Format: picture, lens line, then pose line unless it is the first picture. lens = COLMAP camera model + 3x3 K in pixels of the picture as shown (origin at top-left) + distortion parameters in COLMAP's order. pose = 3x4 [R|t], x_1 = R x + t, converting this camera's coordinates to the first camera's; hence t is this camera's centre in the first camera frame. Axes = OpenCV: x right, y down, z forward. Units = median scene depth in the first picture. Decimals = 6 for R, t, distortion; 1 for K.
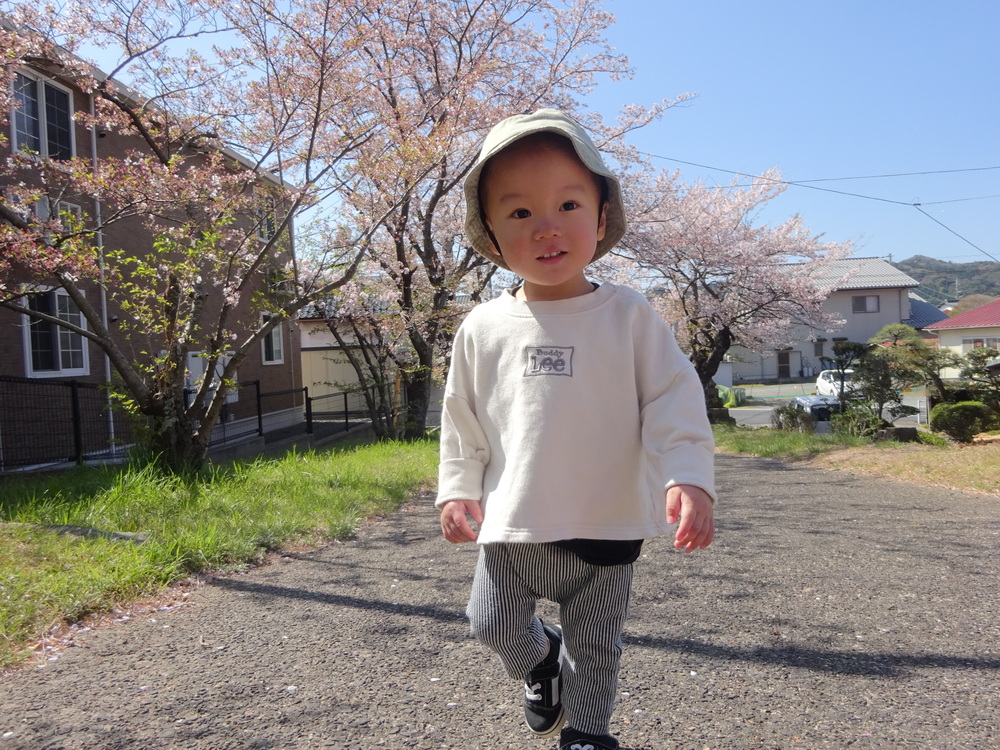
lens RADIAL K [[725.8, 0, 501.4], [0, 725.8, 375.9], [0, 0, 1]] dist [-0.009918, 0.000035]
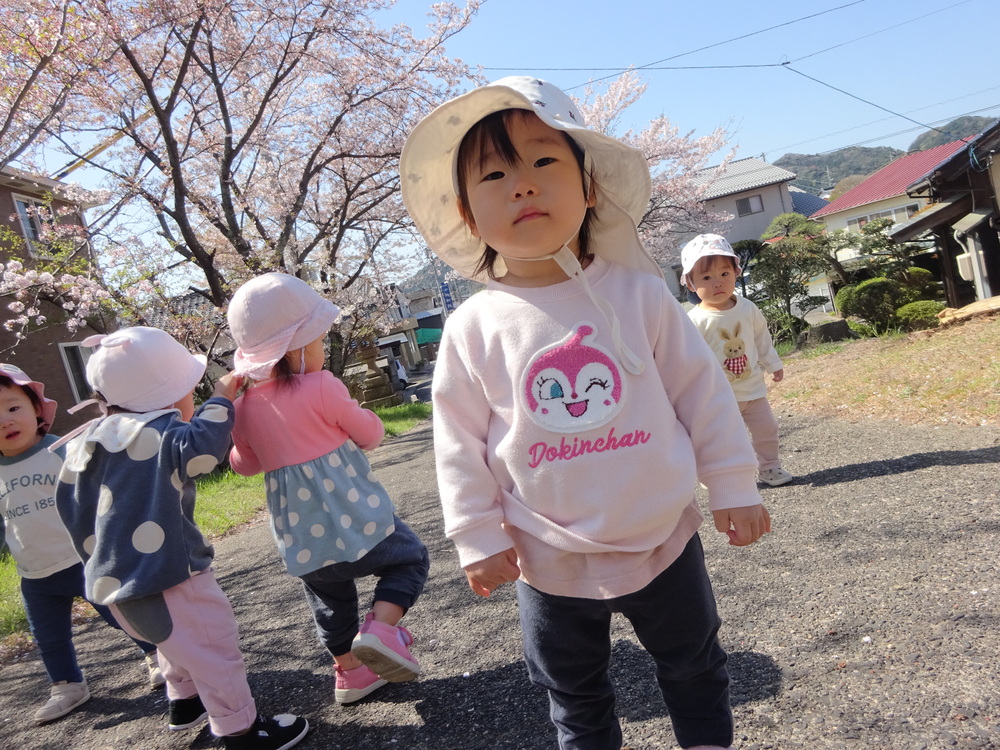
lens RADIAL K [[725.8, 0, 504.4], [0, 725.8, 374.2], [0, 0, 1]] dist [-0.009918, 0.000035]
pose [[0.971286, -0.212320, 0.107352, 0.052447], [0.207289, 0.976666, 0.056161, 0.004201], [-0.116771, -0.032296, 0.992634, 0.115136]]
